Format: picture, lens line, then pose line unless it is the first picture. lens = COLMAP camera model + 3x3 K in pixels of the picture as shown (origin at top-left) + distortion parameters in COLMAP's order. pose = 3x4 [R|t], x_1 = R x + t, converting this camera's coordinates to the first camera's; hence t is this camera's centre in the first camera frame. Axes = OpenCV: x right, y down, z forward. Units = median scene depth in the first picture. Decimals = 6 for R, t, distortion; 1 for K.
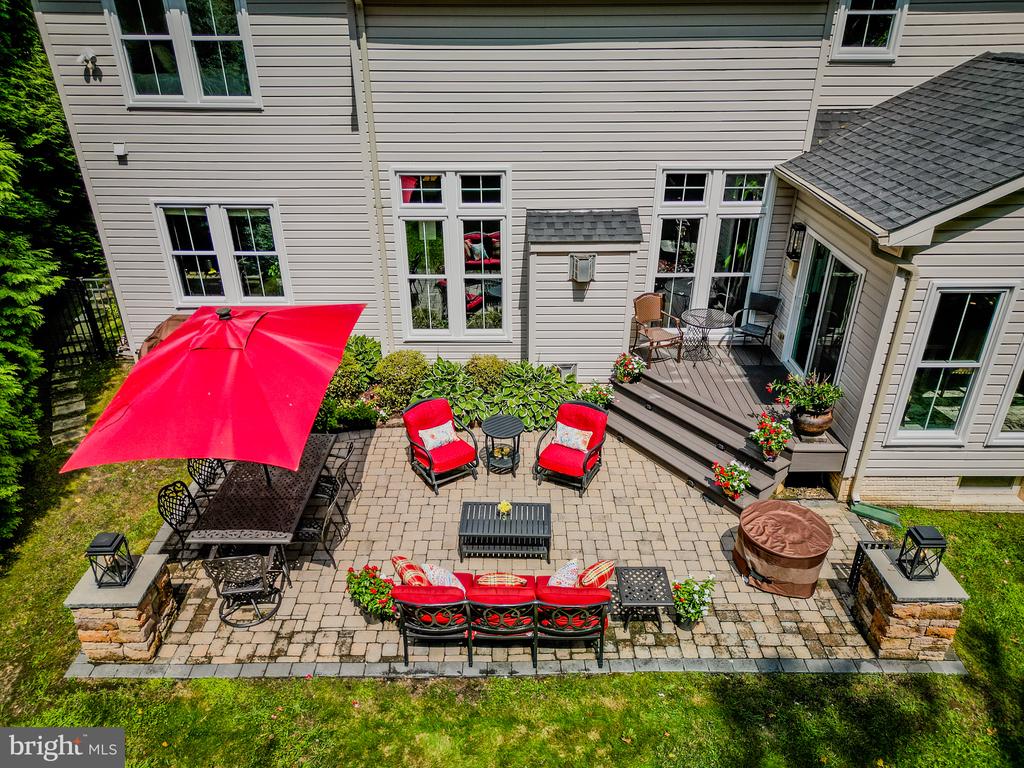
lens RADIAL K [[718.8, 0, 509.2], [0, 718.8, 388.2], [0, 0, 1]] dist [0.089024, -0.106135]
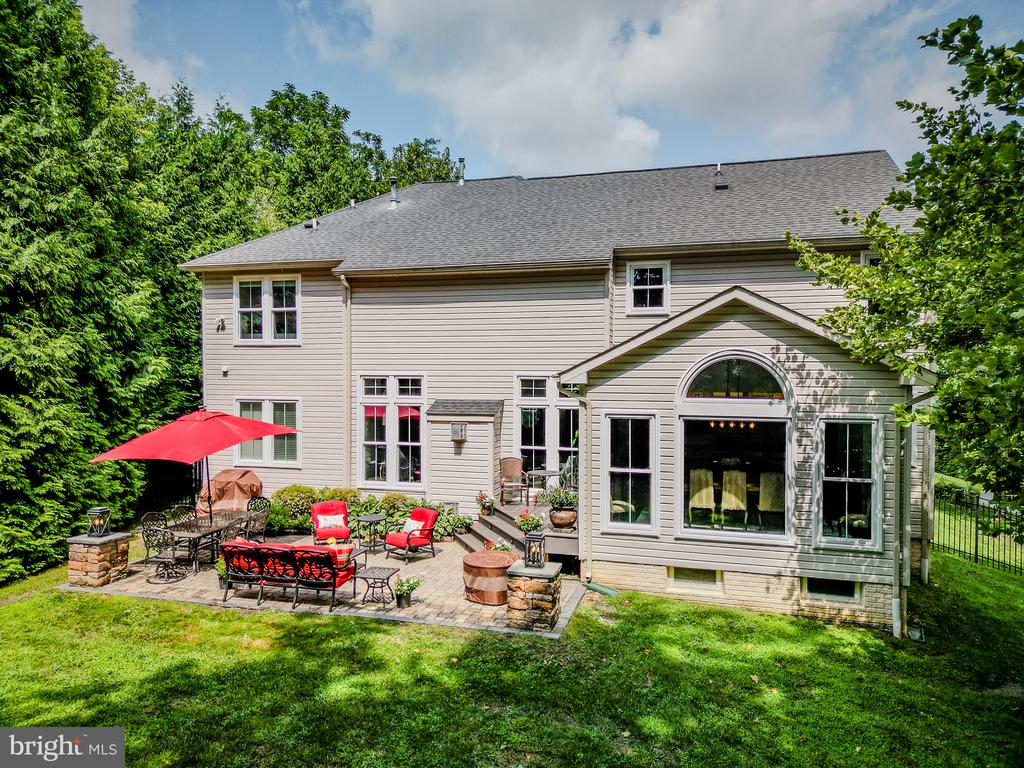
lens RADIAL K [[718.8, 0, 509.2], [0, 718.8, 388.2], [0, 0, 1]] dist [0.089024, -0.106135]
pose [[0.961649, 0.012382, -0.274003, 0.615034], [-0.135433, 0.890141, -0.435095, 0.392076], [0.238514, 0.455517, 0.857680, -0.307730]]
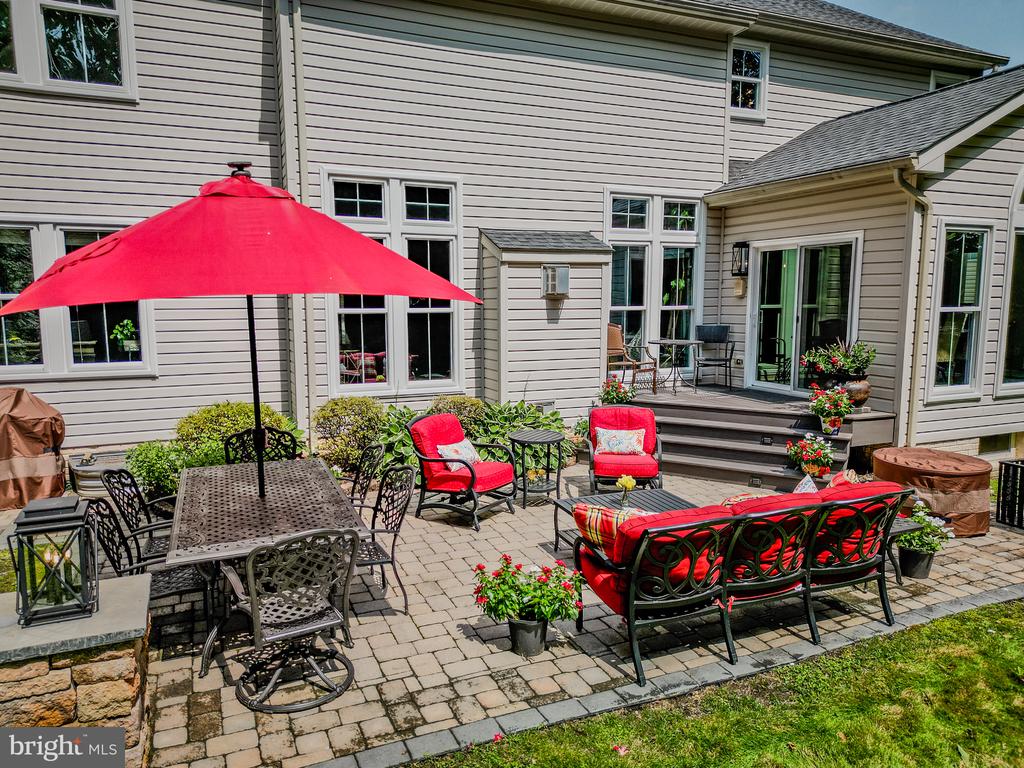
lens RADIAL K [[718.8, 0, 509.2], [0, 718.8, 388.2], [0, 0, 1]] dist [0.089024, -0.106135]
pose [[0.916057, -0.049399, 0.397993, -0.307791], [0.187334, 0.930172, -0.315731, 0.220900], [-0.354605, 0.363786, 0.861345, 0.311462]]
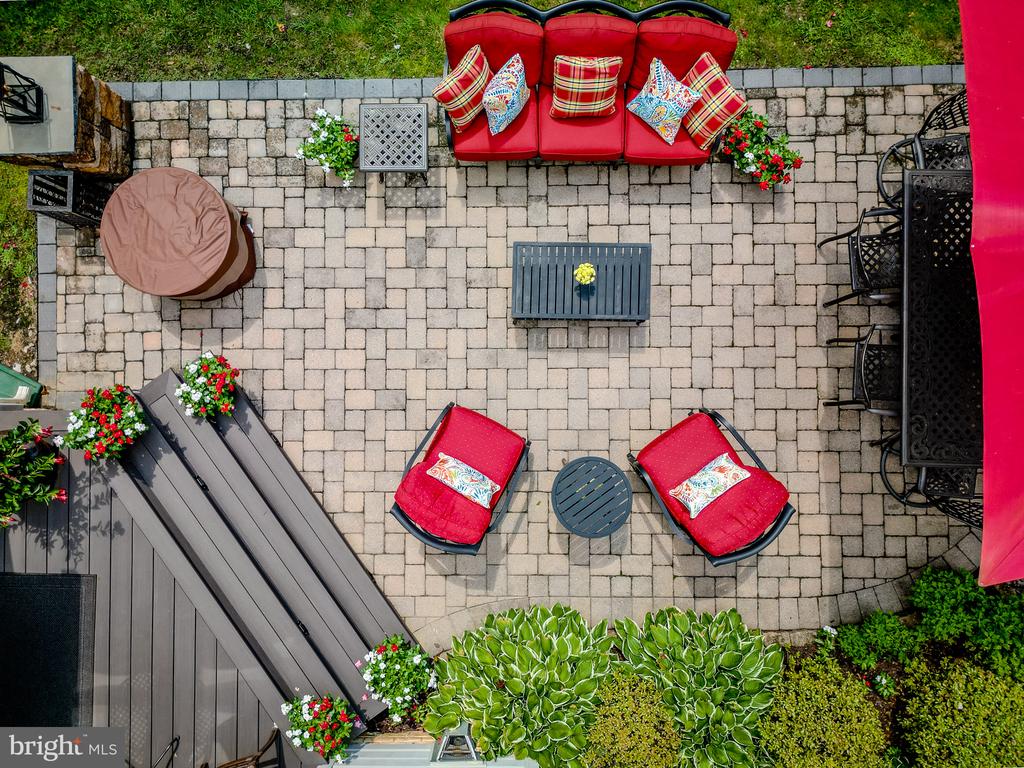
lens RADIAL K [[718.8, 0, 509.2], [0, 718.8, 388.2], [0, 0, 1]] dist [0.089024, -0.106135]
pose [[-0.999721, 0.006563, 0.022703, 0.036335], [0.017344, -0.448791, 0.893468, -0.357693], [0.016053, 0.893613, 0.448552, 0.633307]]
